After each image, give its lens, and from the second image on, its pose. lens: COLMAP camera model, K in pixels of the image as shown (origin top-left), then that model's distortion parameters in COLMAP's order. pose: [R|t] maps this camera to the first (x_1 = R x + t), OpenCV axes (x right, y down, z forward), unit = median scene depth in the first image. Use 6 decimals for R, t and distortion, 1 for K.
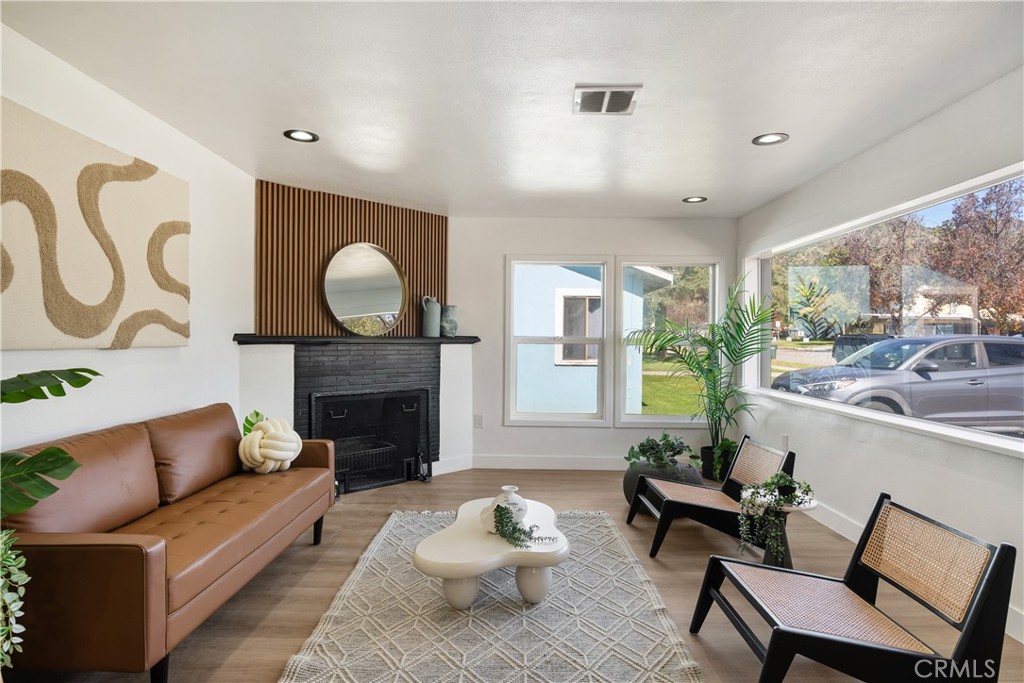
lens RADIAL K [[574.6, 0, 515.9], [0, 574.6, 338.9], [0, 0, 1]] dist [0.010945, -0.001580]
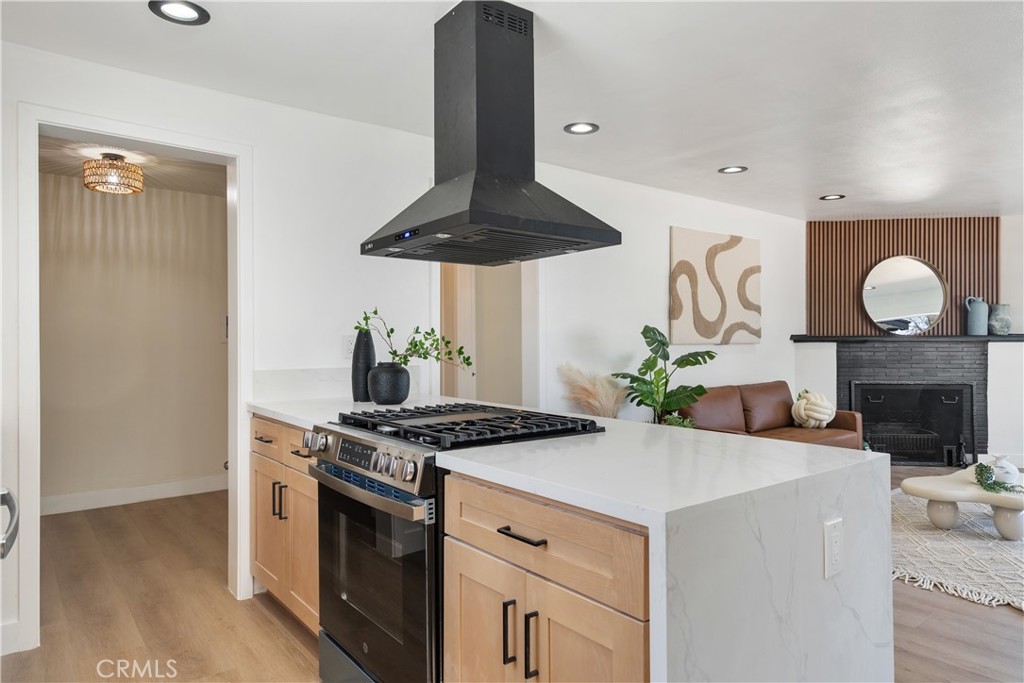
lens RADIAL K [[639.7, 0, 509.7], [0, 639.7, 338.5], [0, 0, 1]] dist [0.005939, 0.004368]
pose [[0.622266, -0.009035, -0.782754, 0.289627], [0.007590, 0.999956, -0.005508, 0.002967], [0.782769, -0.002514, 0.622307, -0.483046]]
